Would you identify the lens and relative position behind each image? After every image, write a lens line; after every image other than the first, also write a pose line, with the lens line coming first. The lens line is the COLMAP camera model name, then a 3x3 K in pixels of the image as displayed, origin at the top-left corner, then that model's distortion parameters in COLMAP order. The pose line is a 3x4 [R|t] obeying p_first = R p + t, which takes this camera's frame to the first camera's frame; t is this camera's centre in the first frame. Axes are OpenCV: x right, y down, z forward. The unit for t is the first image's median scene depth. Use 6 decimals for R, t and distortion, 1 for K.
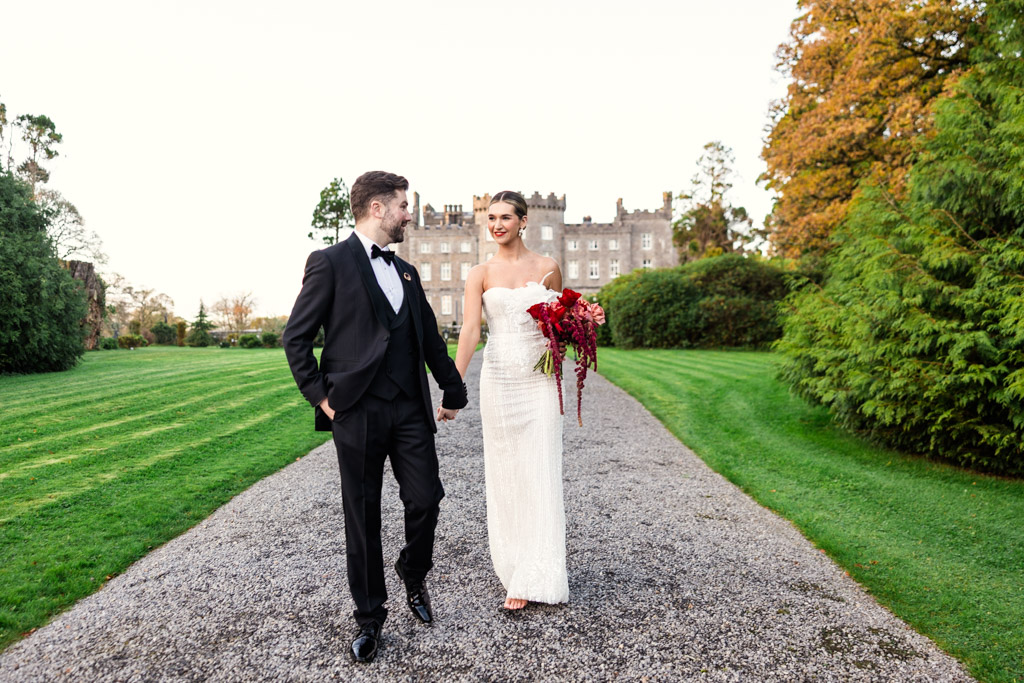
lens RADIAL K [[861.9, 0, 525.4], [0, 861.9, 359.9], [0, 0, 1]] dist [0.011049, -0.002898]
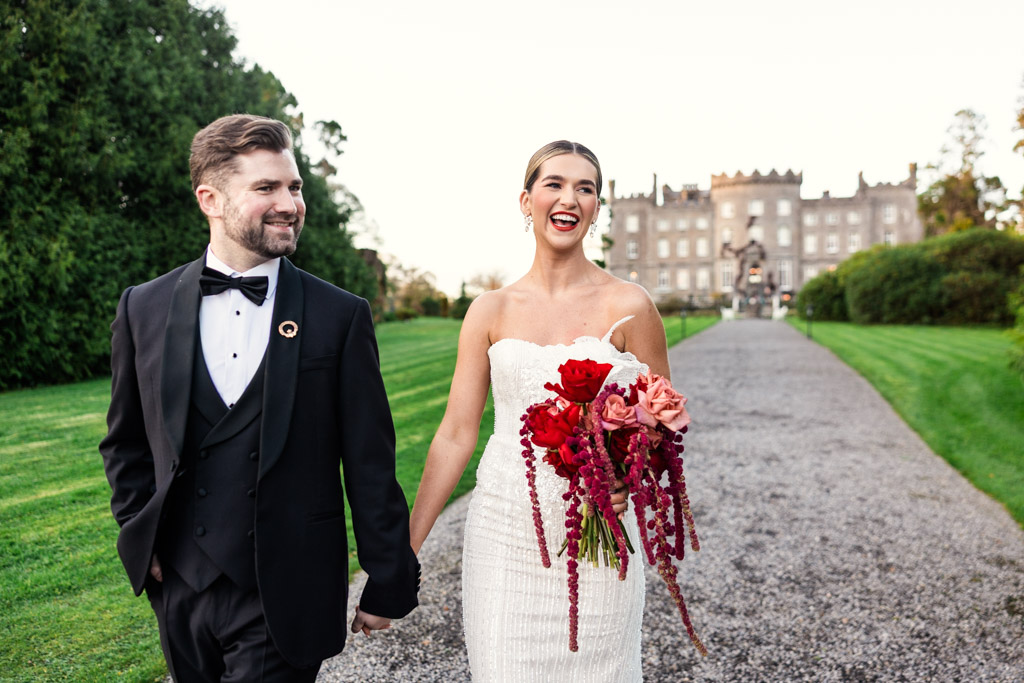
lens RADIAL K [[861.9, 0, 525.4], [0, 861.9, 359.9], [0, 0, 1]] dist [0.011049, -0.002898]
pose [[0.964319, 0.012697, -0.264440, 0.006180], [-0.000315, 0.998904, 0.046815, -0.038338], [0.264744, -0.045061, 0.963265, -0.170243]]
